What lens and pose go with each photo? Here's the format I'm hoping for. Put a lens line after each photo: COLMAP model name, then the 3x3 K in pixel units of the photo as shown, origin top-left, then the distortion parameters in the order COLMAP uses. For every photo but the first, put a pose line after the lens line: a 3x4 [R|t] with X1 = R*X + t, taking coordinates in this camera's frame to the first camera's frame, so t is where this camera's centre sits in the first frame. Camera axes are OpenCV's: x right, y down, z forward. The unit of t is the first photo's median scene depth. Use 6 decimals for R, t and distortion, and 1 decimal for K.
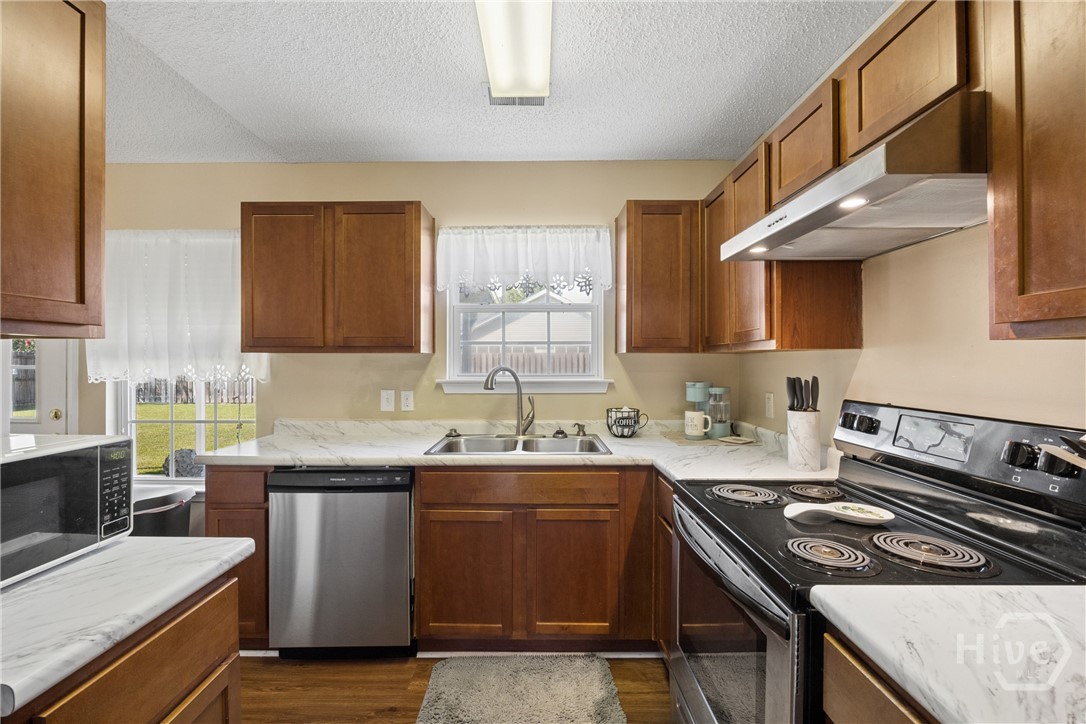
lens RADIAL K [[466.6, 0, 533.0], [0, 466.6, 361.0], [0, 0, 1]] dist [-0.000055, 0.000074]
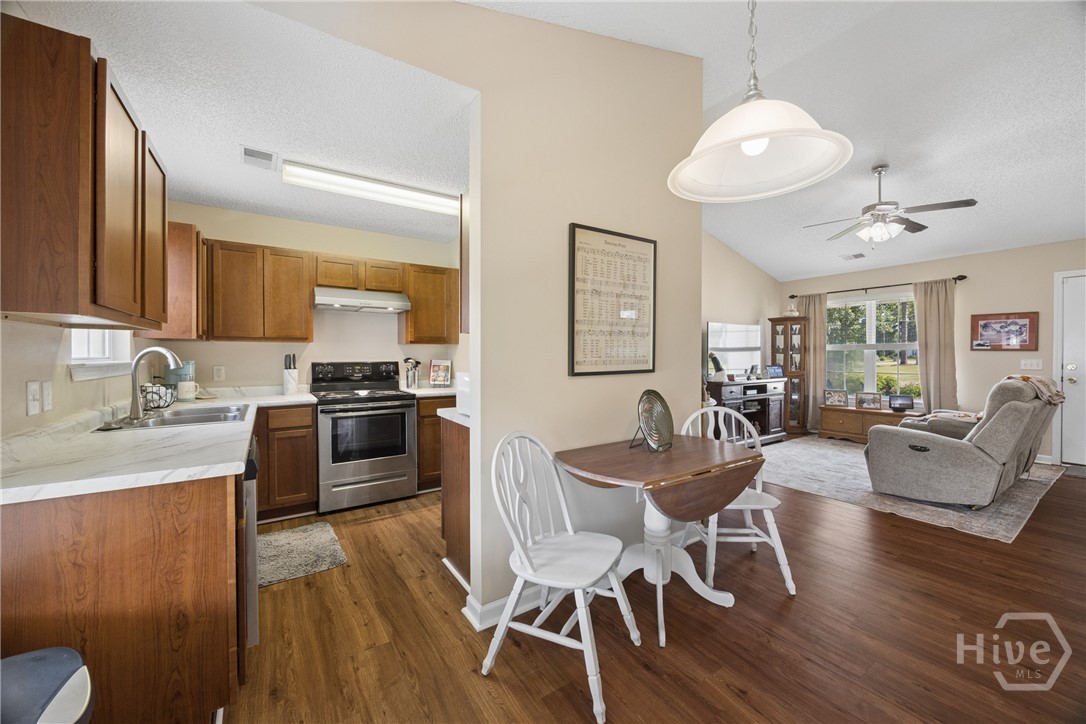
lens RADIAL K [[410.2, 0, 544.1], [0, 410.2, 359.3], [0, 0, 1]] dist [-0.005169, -0.000271]
pose [[-0.564254, -0.007396, 0.825568, -1.343219], [0.000593, 0.999956, 0.009364, 0.031821], [-0.825601, 0.005774, -0.564225, 0.847036]]
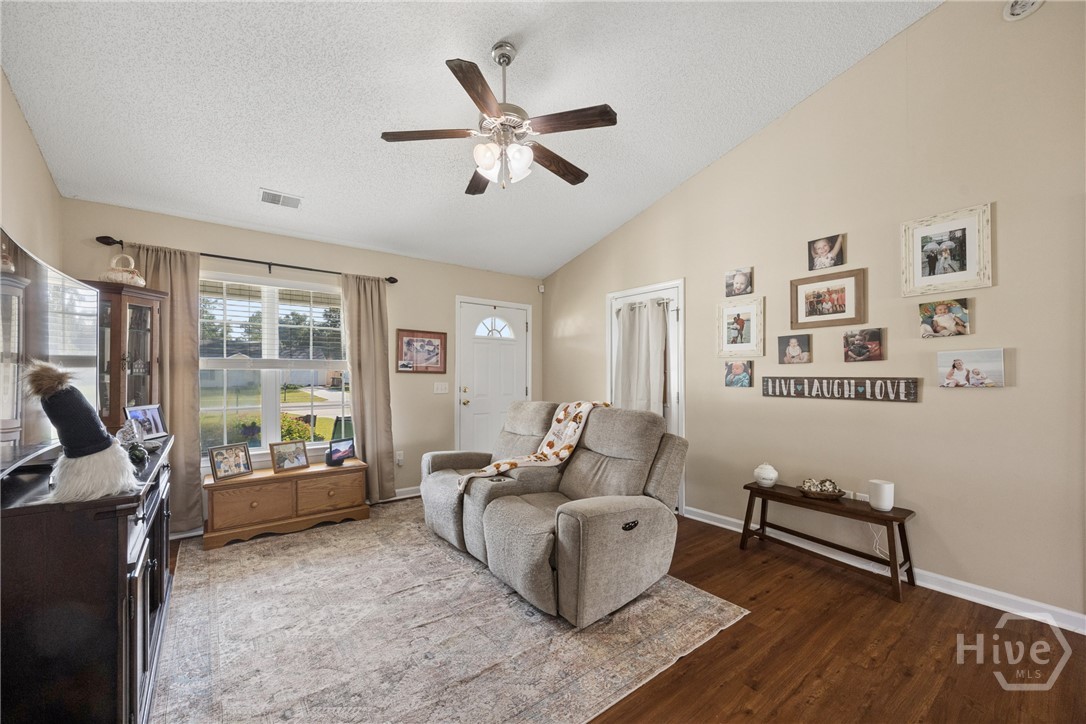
lens RADIAL K [[428.8, 0, 540.0], [0, 428.8, 376.1], [0, 0, 1]] dist [0.000252, 0.000039]
pose [[-0.783662, -0.002154, -0.621184, -0.159171], [-0.000067, 0.999994, -0.003383, 0.029295], [0.621188, -0.002609, -0.783658, -0.418532]]
